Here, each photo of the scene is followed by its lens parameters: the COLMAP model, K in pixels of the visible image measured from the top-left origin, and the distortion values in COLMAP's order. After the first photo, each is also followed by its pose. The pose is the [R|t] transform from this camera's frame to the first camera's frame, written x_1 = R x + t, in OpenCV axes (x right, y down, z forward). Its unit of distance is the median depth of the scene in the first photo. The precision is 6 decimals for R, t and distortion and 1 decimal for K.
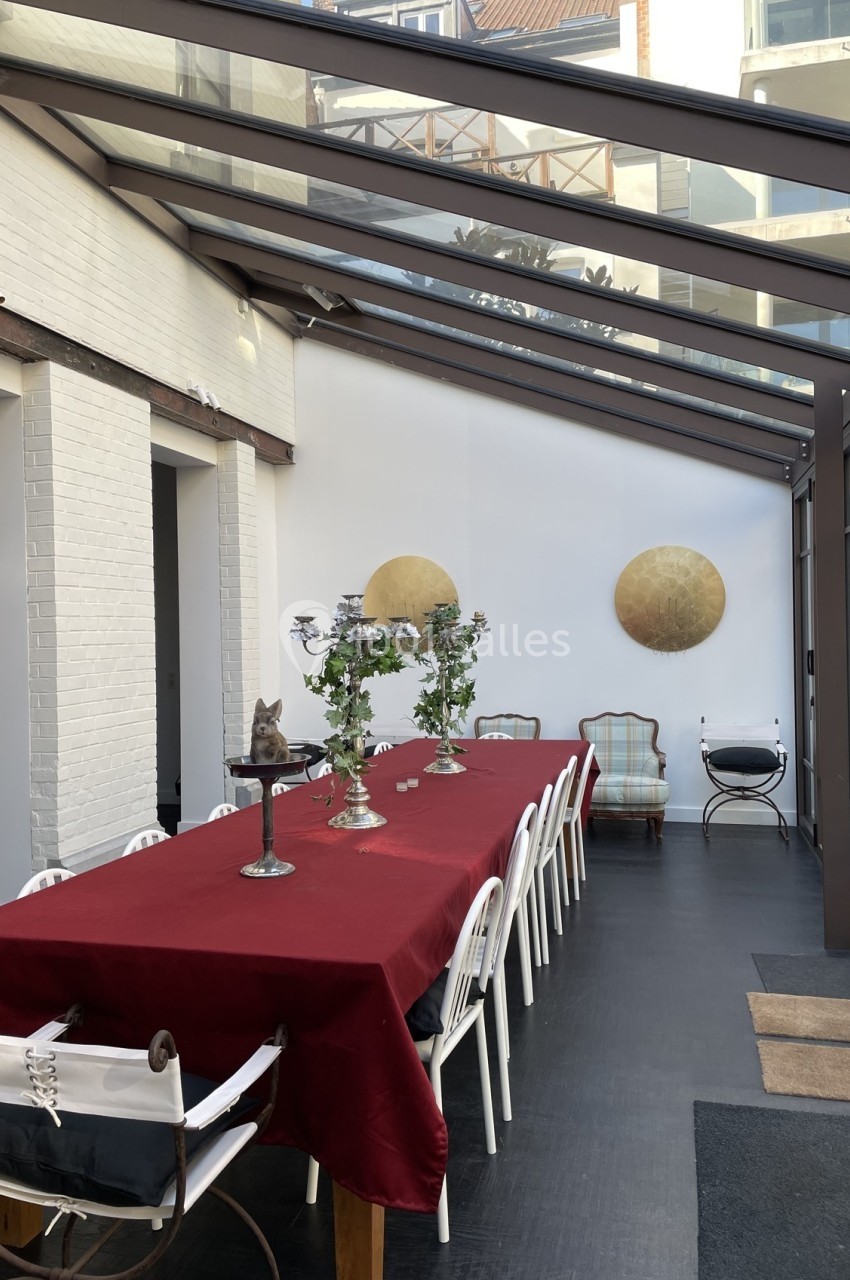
lens RADIAL K [[979.0, 0, 418.4], [0, 979.0, 638.9], [0, 0, 1]] dist [0.098521, -0.099975]
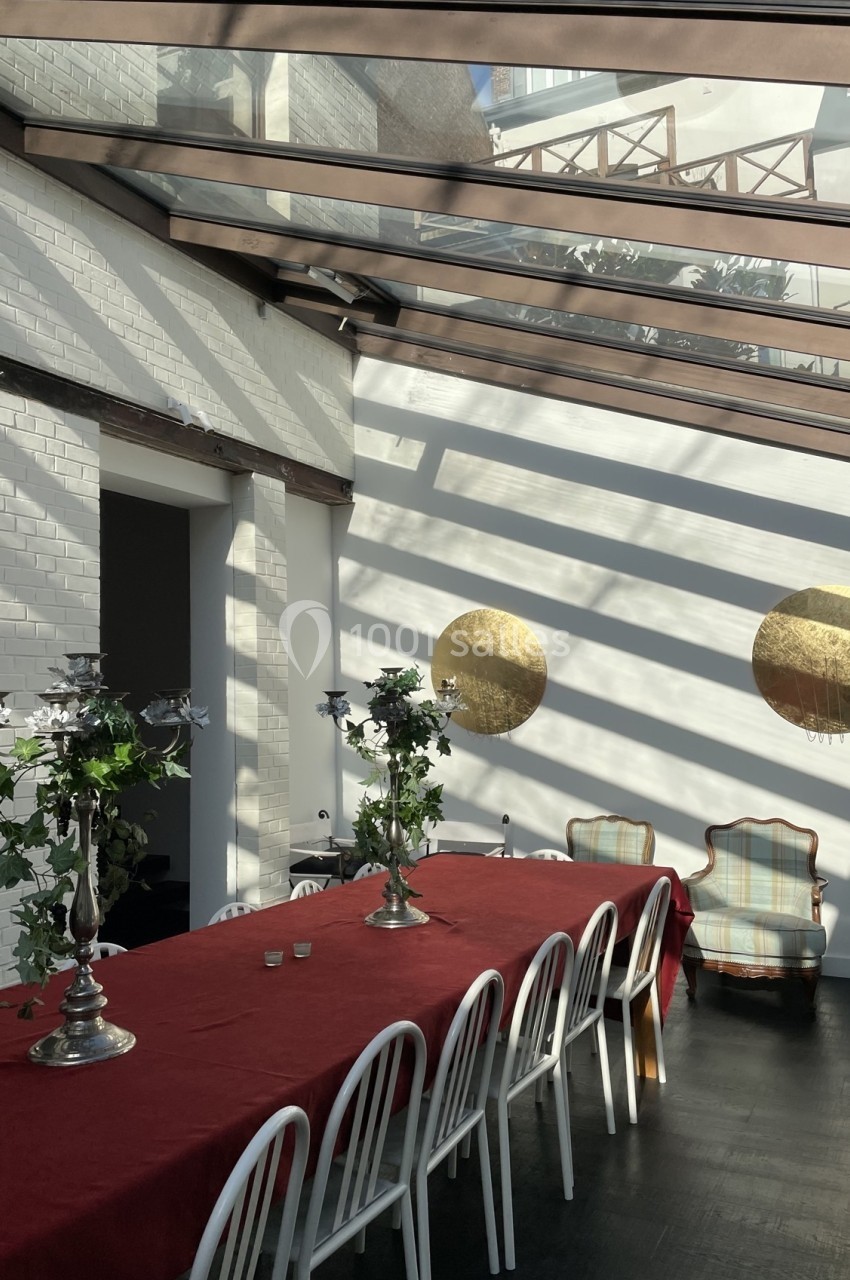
lens RADIAL K [[1025.7, 0, 429.2], [0, 1025.7, 639.0], [0, 0, 1]] dist [0.073477, -0.044962]
pose [[0.977904, -0.016239, -0.208424, 0.266386], [0.001927, 0.997636, -0.068688, -0.010187], [0.209046, 0.066769, 0.975624, 0.420413]]
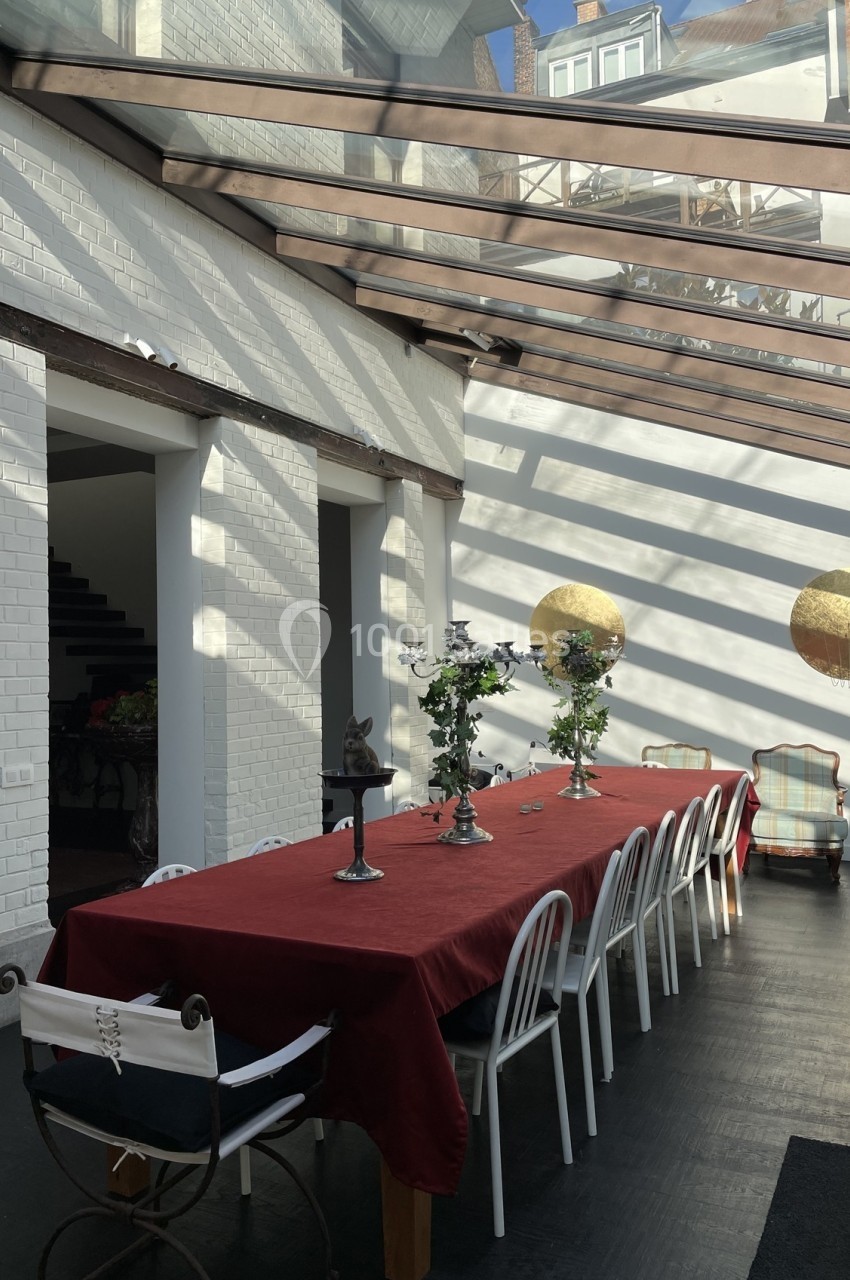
lens RADIAL K [[979.0, 0, 426.3], [0, 979.0, 639.8], [0, 0, 1]] dist [0.098521, -0.099975]
pose [[0.977764, -0.005052, -0.209648, 0.117508], [-0.001399, 0.999530, -0.030612, 0.007385], [0.209704, 0.030224, 0.977298, -0.039268]]
